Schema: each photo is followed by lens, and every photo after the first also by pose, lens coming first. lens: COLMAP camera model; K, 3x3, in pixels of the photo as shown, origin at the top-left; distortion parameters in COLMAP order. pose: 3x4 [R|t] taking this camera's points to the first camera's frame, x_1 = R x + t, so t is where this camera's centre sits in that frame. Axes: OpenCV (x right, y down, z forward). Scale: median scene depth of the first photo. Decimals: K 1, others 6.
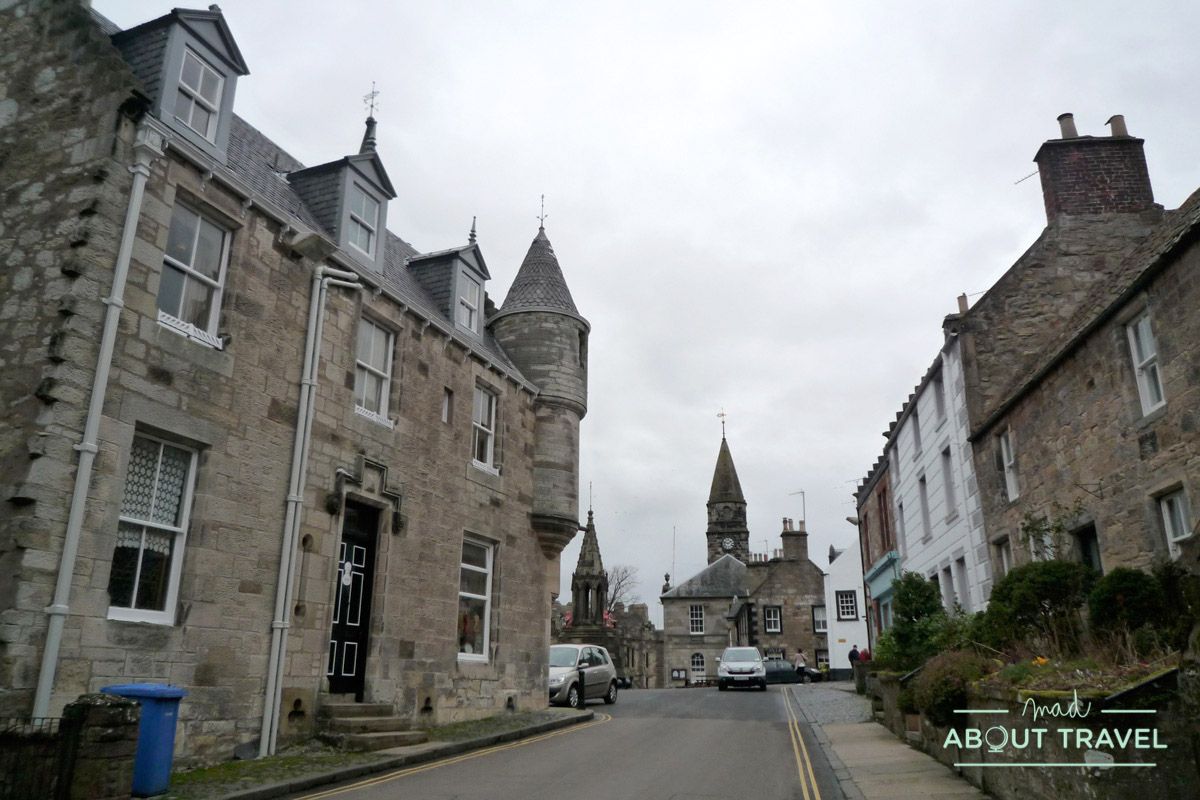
lens RADIAL K [[893.7, 0, 600.0], [0, 893.7, 400.0], [0, 0, 1]] dist [-0.021368, -0.001091]
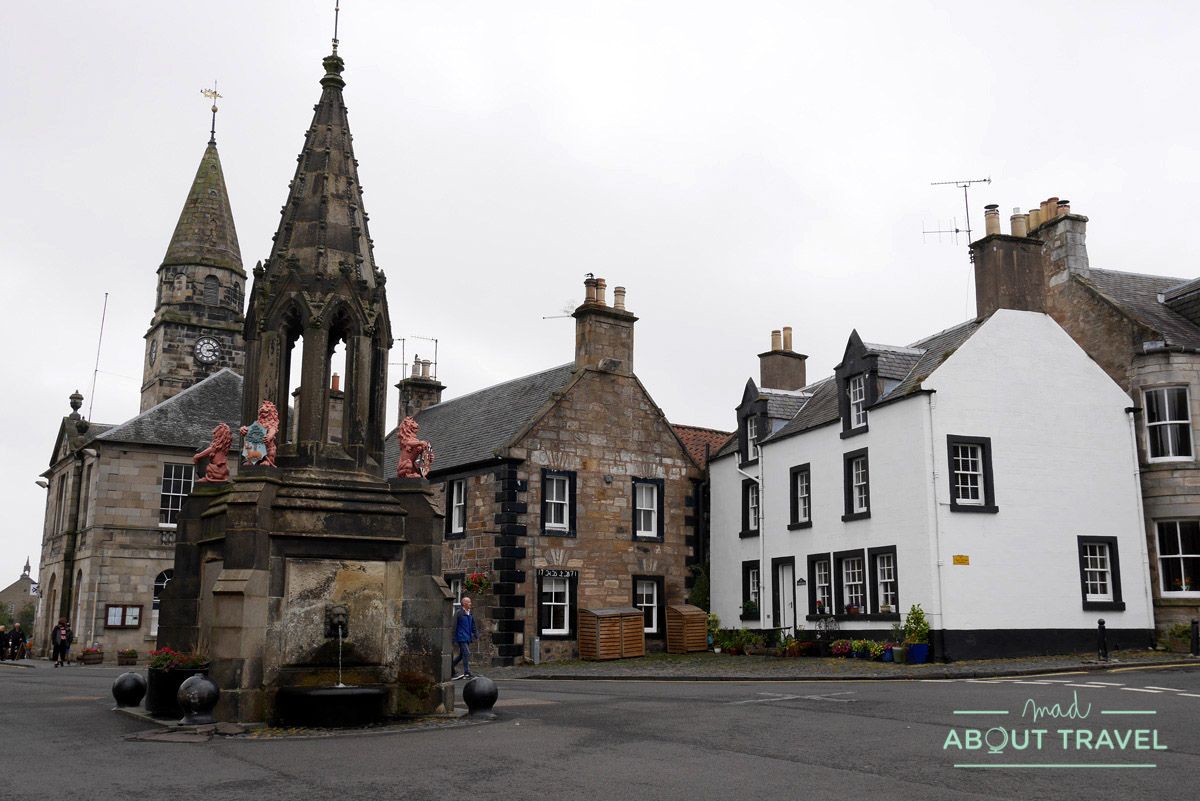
lens RADIAL K [[1143.3, 0, 600.0], [0, 1143.3, 400.5], [0, 0, 1]] dist [-0.009658, 0.001956]
pose [[0.751412, 0.125380, 0.647812, -0.143022], [-0.207389, 0.976903, 0.051482, 0.168775], [-0.626395, -0.173033, 0.760059, 0.592313]]
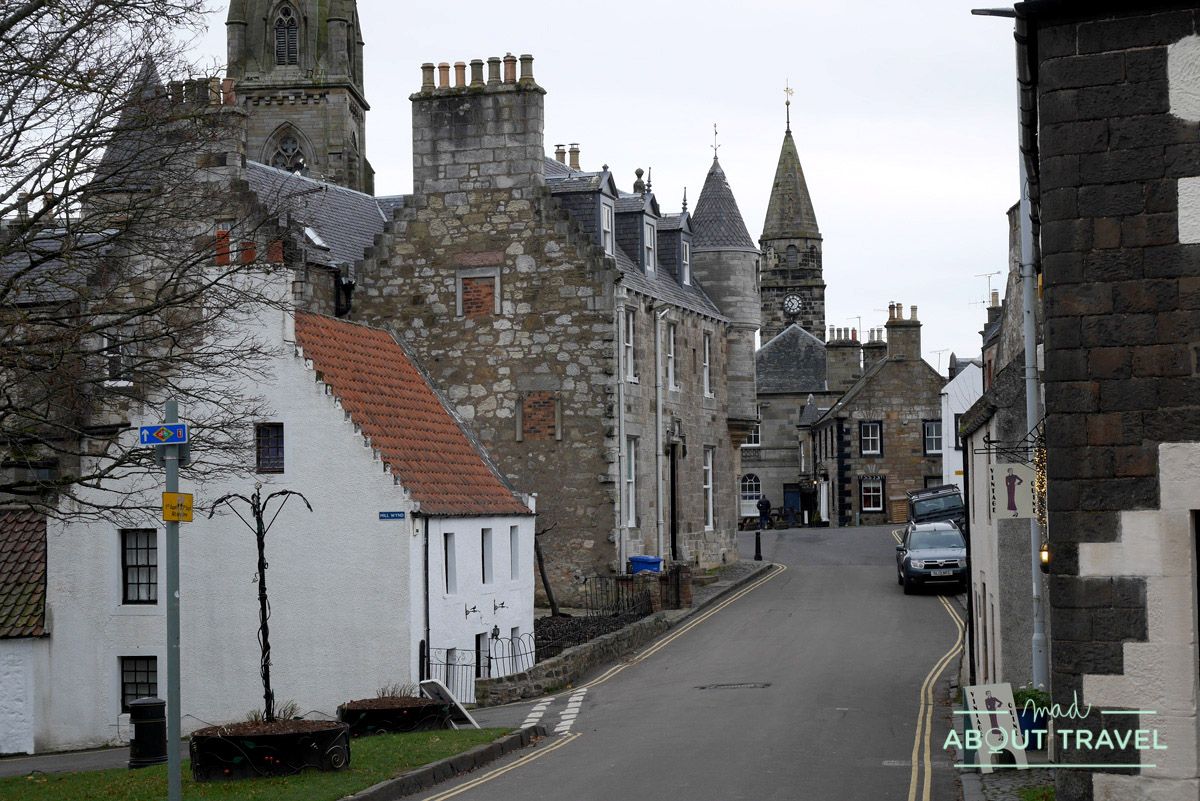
lens RADIAL K [[2083.5, 0, 600.0], [0, 2083.5, 400.5], [0, 0, 1]] dist [0.018291, 0.028480]
pose [[0.996426, -0.013858, 0.083329, -0.179753], [-0.008276, 0.965691, 0.259561, -0.238945], [-0.084067, -0.259323, 0.962125, -0.662767]]
